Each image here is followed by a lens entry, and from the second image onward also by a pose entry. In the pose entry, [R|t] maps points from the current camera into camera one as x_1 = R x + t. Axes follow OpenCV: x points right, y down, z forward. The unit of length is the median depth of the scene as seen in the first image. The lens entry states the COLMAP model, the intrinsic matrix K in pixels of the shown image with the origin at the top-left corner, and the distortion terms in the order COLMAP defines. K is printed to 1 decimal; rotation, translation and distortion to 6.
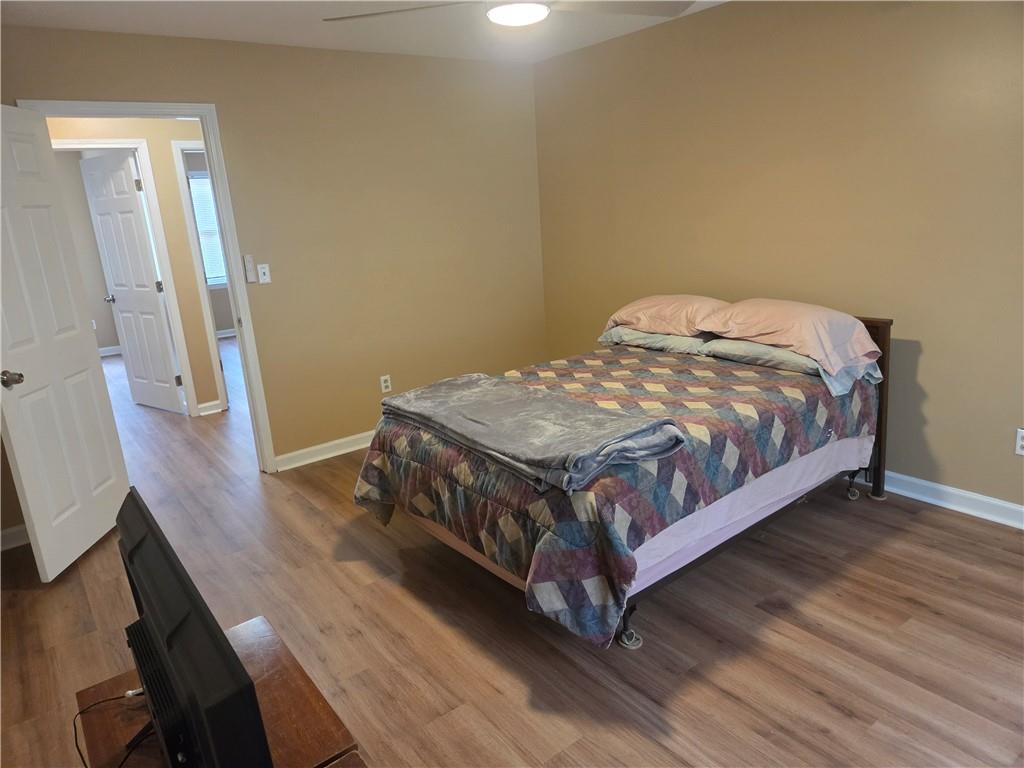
lens RADIAL K [[690.5, 0, 513.9], [0, 690.5, 391.5], [0, 0, 1]] dist [0.063132, -0.041794]
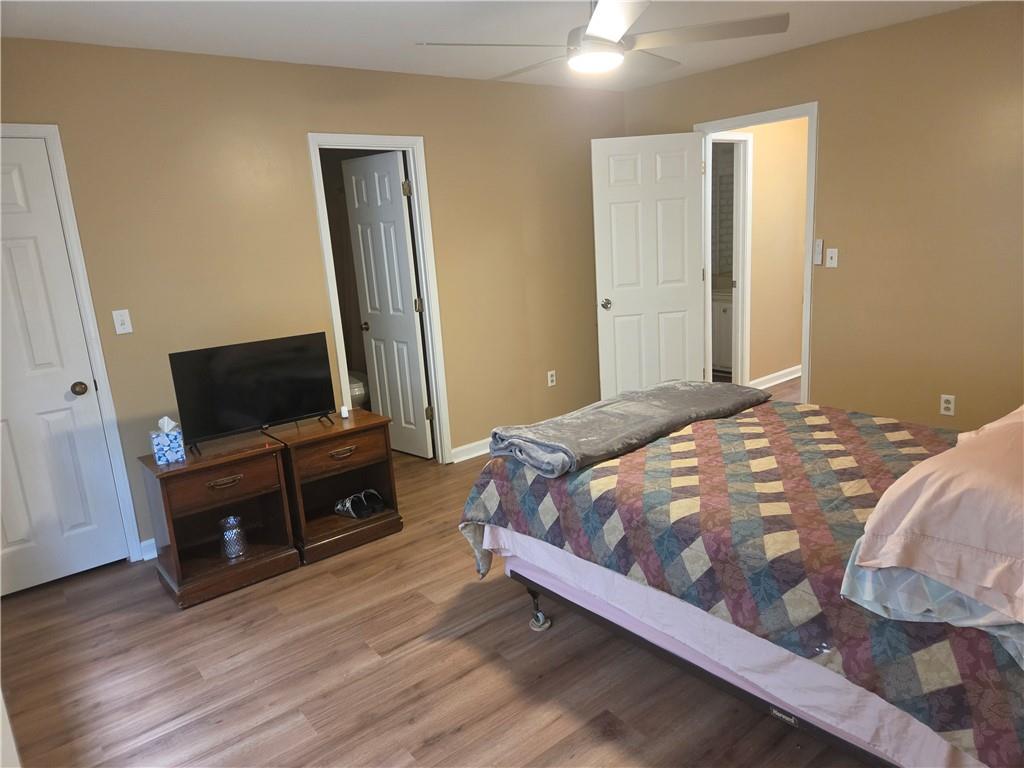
lens RADIAL K [[690.5, 0, 513.2], [0, 690.5, 380.0], [0, 0, 1]] dist [0.063132, -0.041794]
pose [[0.029030, 0.284209, -0.958323, 1.023686], [-0.204754, 0.940088, 0.272599, -0.278221], [0.978383, 0.188307, 0.085483, 0.719695]]
